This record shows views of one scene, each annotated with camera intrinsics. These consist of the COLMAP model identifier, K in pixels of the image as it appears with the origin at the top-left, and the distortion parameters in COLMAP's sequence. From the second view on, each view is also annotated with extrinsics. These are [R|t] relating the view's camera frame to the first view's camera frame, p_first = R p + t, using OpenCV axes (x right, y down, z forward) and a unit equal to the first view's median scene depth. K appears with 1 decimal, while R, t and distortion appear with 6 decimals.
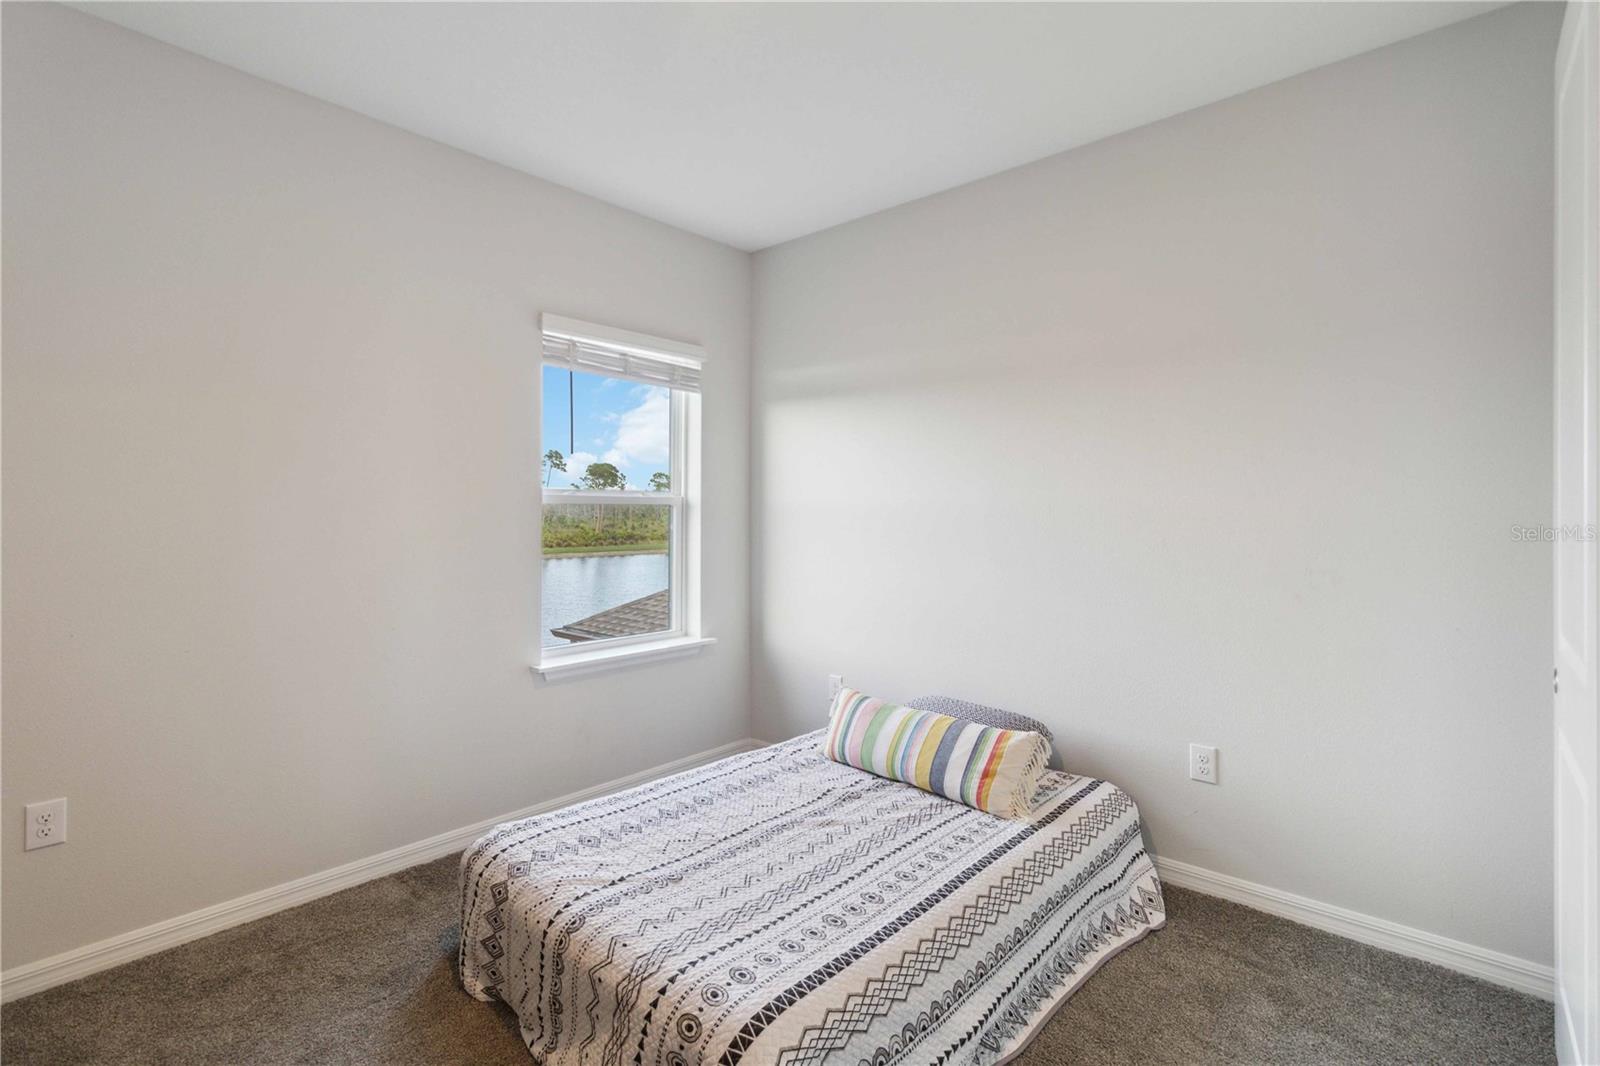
lens RADIAL K [[748.5, 0, 806.0], [0, 748.5, 510.0], [0, 0, 1]] dist [0.001326, -0.000302]
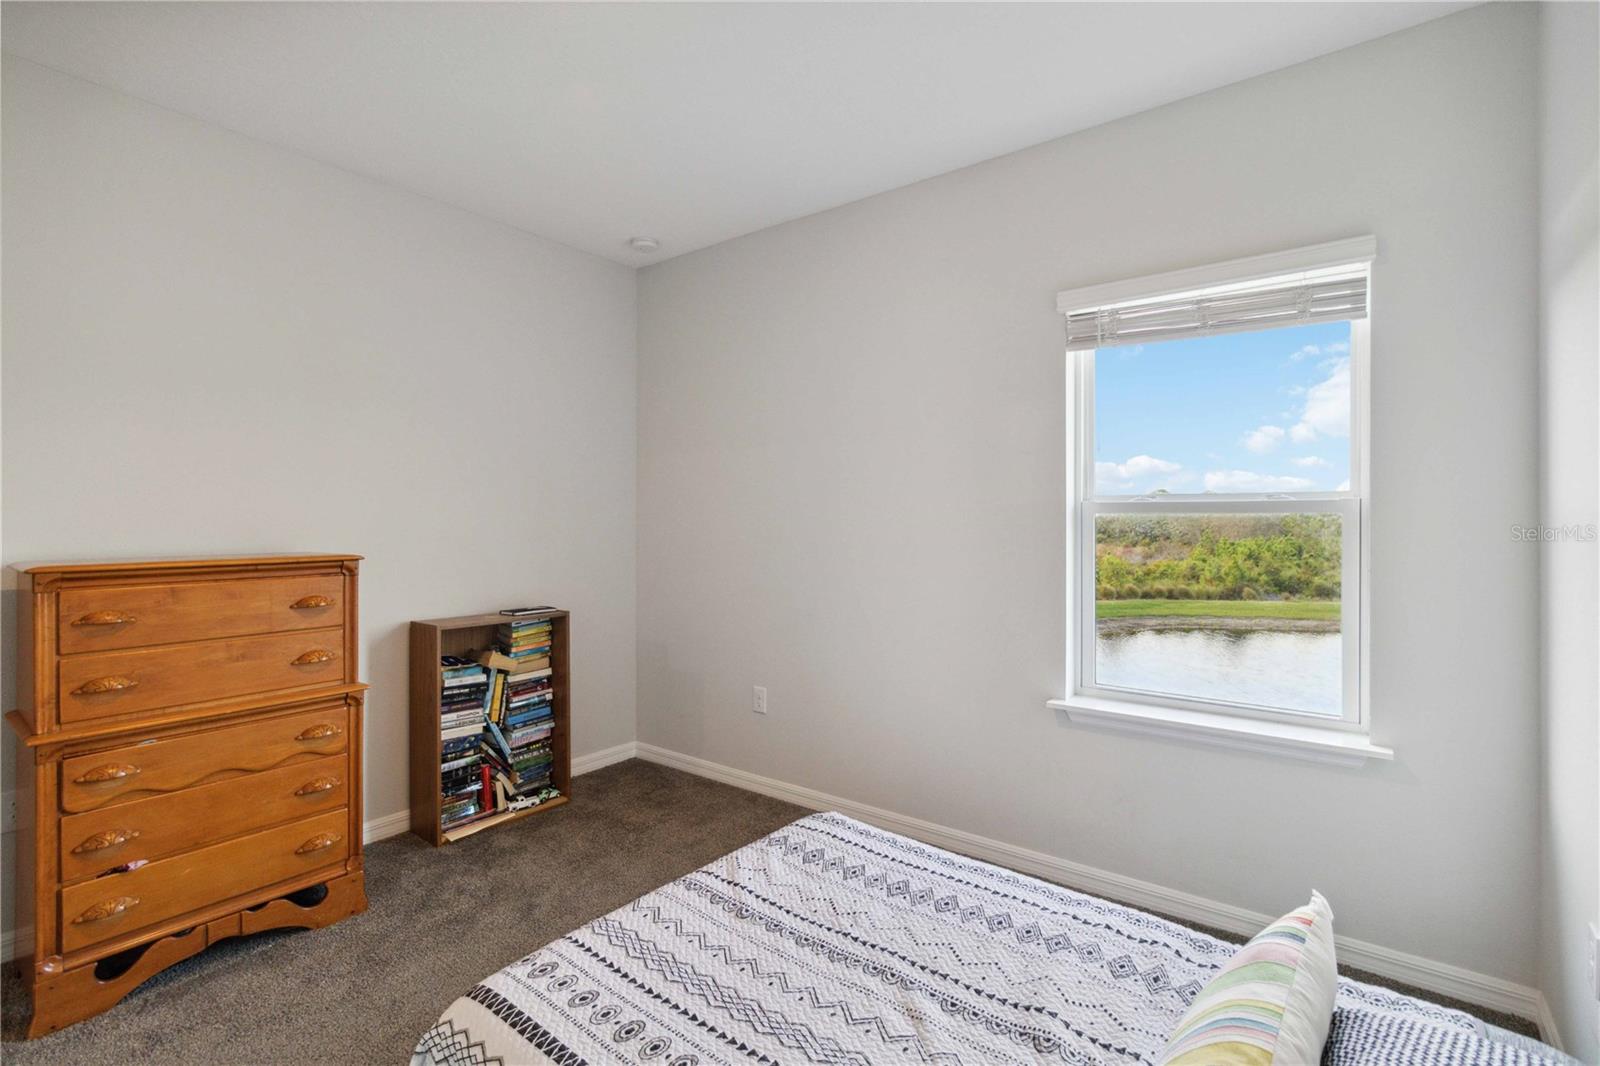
lens RADIAL K [[748.5, 0, 806.0], [0, 748.5, 510.0], [0, 0, 1]] dist [0.001326, -0.000302]
pose [[0.073857, -0.018670, -0.997094, 0.630462], [-0.003665, 0.999813, -0.018993, 0.007784], [0.997262, 0.005057, 0.073774, 0.830446]]
